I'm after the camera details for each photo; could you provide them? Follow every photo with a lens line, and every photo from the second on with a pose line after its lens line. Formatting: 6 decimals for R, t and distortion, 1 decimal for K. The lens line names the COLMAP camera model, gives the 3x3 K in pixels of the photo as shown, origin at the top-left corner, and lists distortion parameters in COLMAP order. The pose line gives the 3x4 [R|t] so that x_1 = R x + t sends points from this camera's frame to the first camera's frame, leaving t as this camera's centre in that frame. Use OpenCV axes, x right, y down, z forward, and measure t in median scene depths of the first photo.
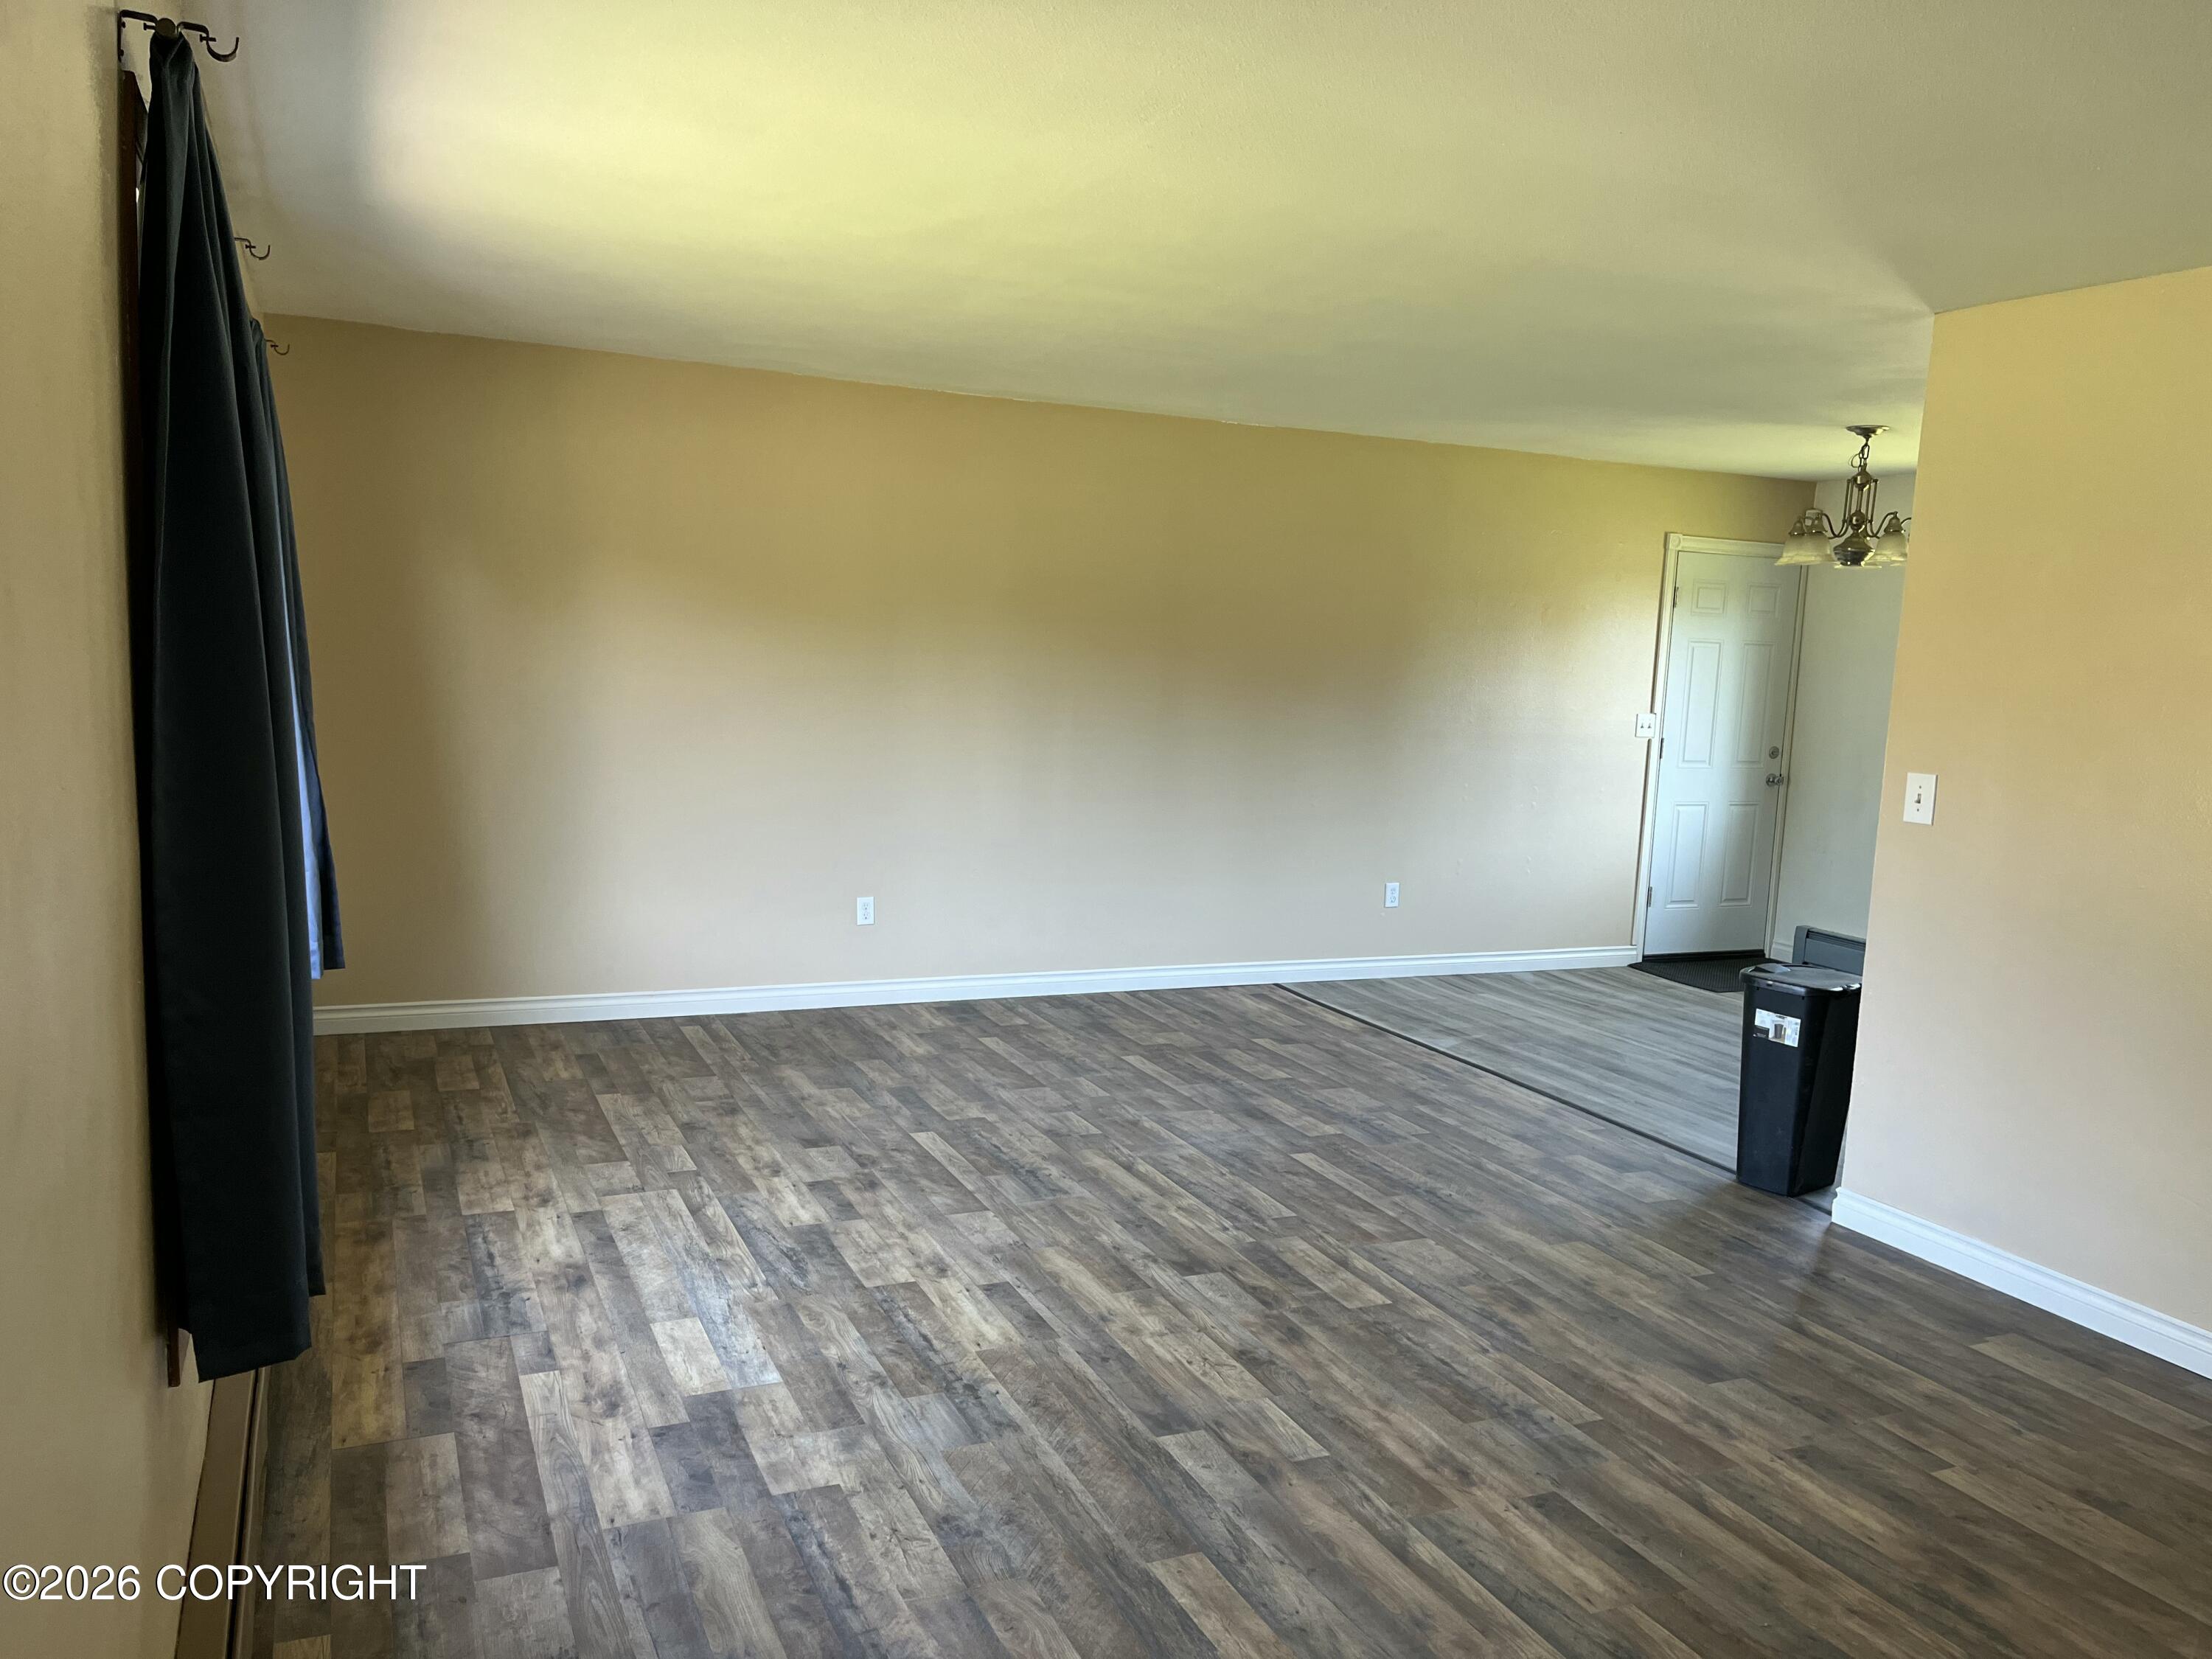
lens RADIAL K [[1668.7, 0, 1111.4], [0, 1668.7, 823.7], [0, 0, 1]] dist [0.082419, -0.107155]
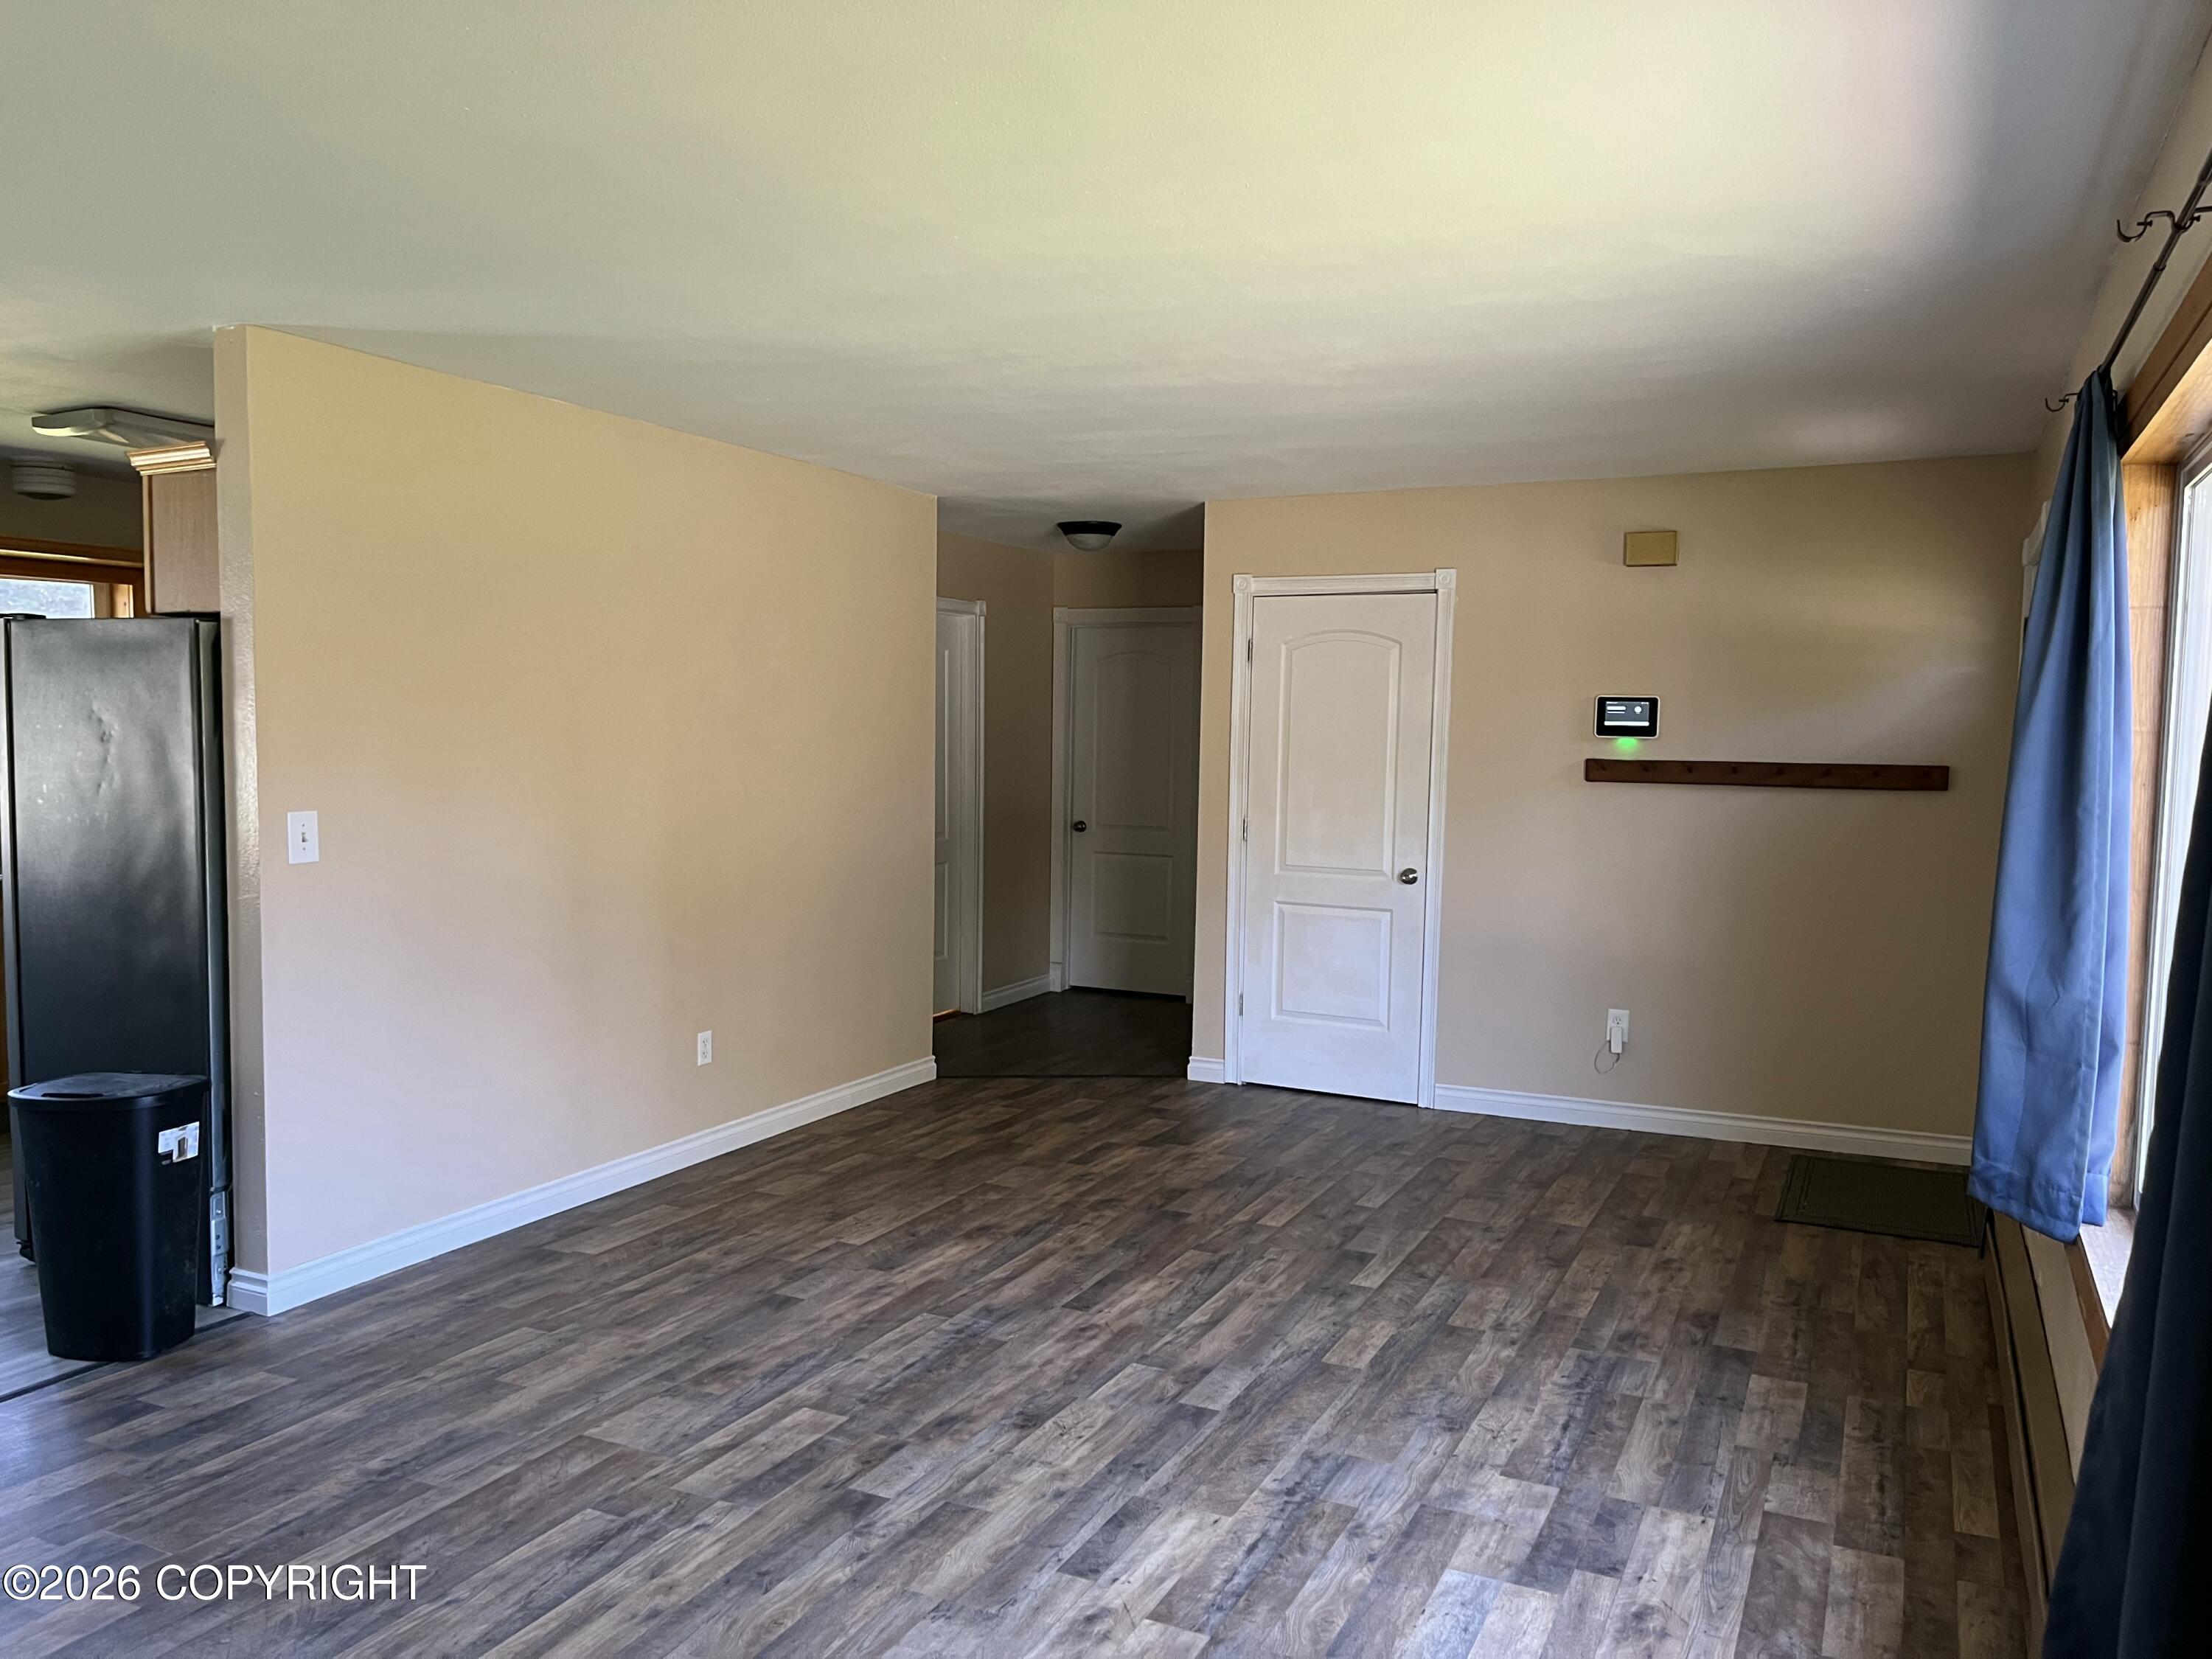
lens RADIAL K [[1668.7, 0, 1094.5], [0, 1668.7, 848.5], [0, 0, 1]] dist [0.082419, -0.107155]
pose [[-0.637788, -0.108349, 0.762553, -0.627649], [0.046291, 0.982874, 0.178371, -0.183295], [-0.768819, 0.149062, -0.621850, 1.441273]]
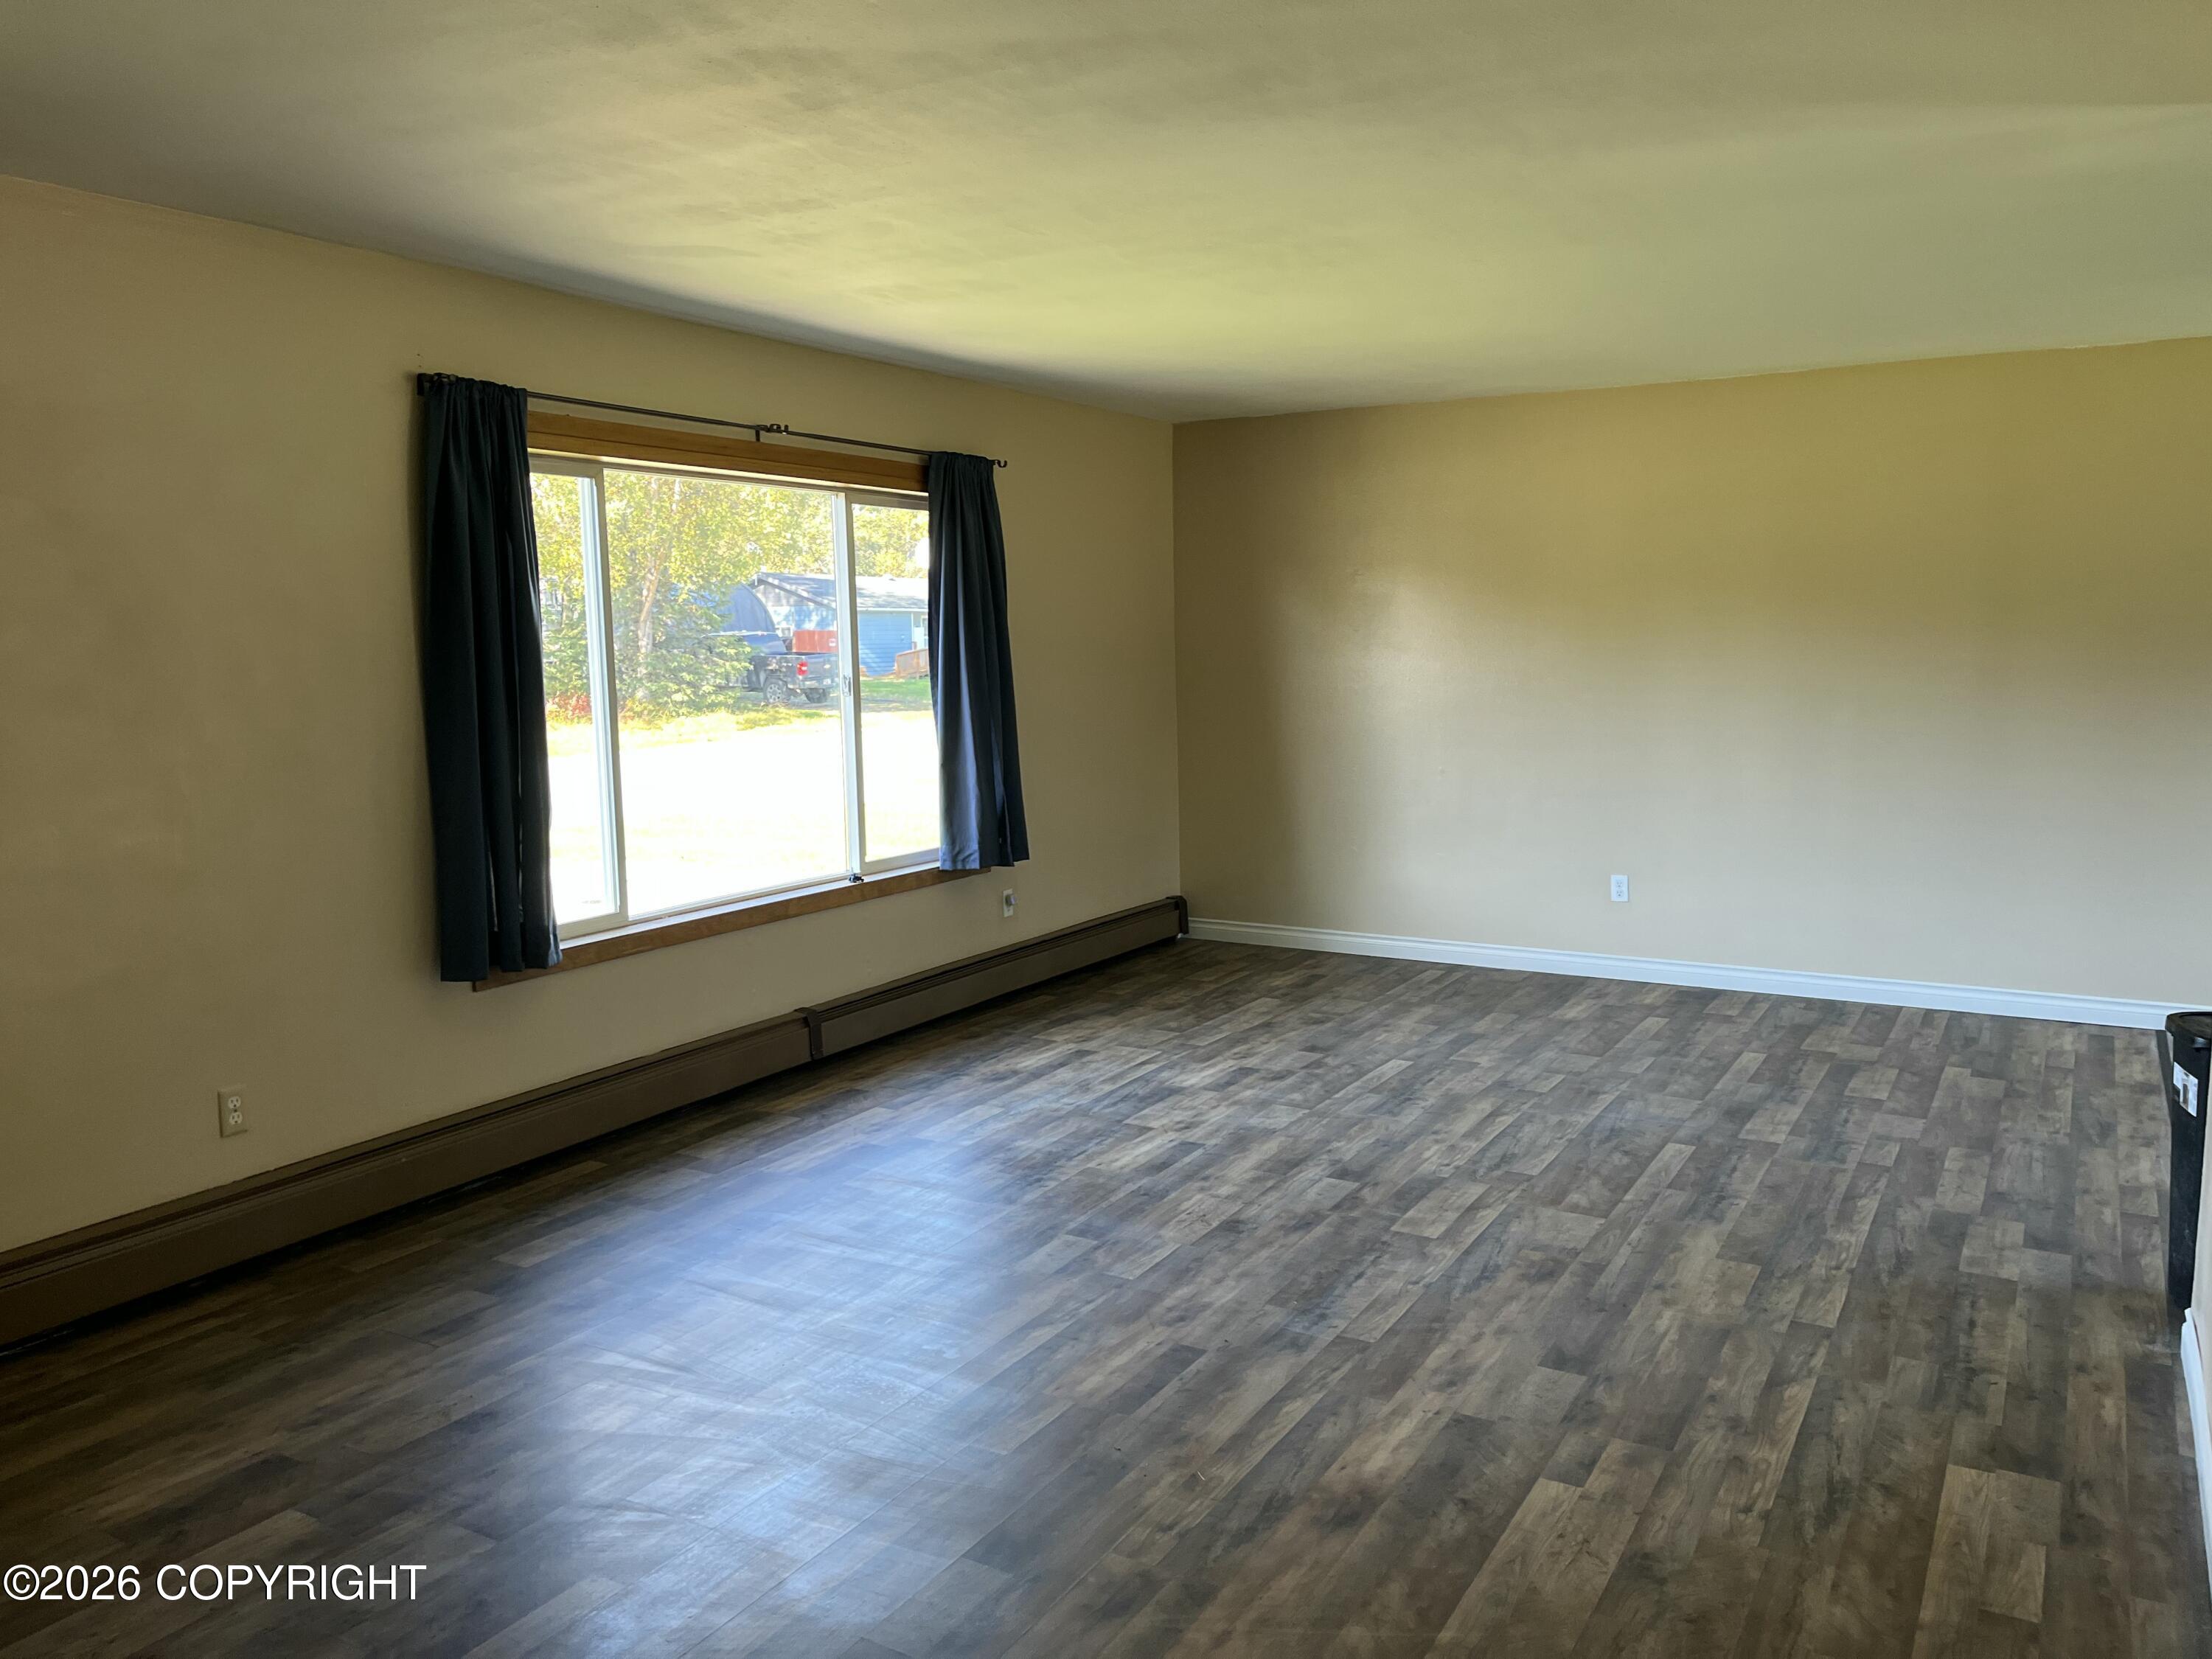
lens RADIAL K [[1668.7, 0, 1098.2], [0, 1668.7, 829.1], [0, 0, 1]] dist [0.082419, -0.107155]
pose [[0.576097, 0.045775, -0.816098, 0.904396], [-0.053375, 0.998406, 0.018323, 0.024087], [0.815636, 0.033004, 0.577623, 0.223950]]
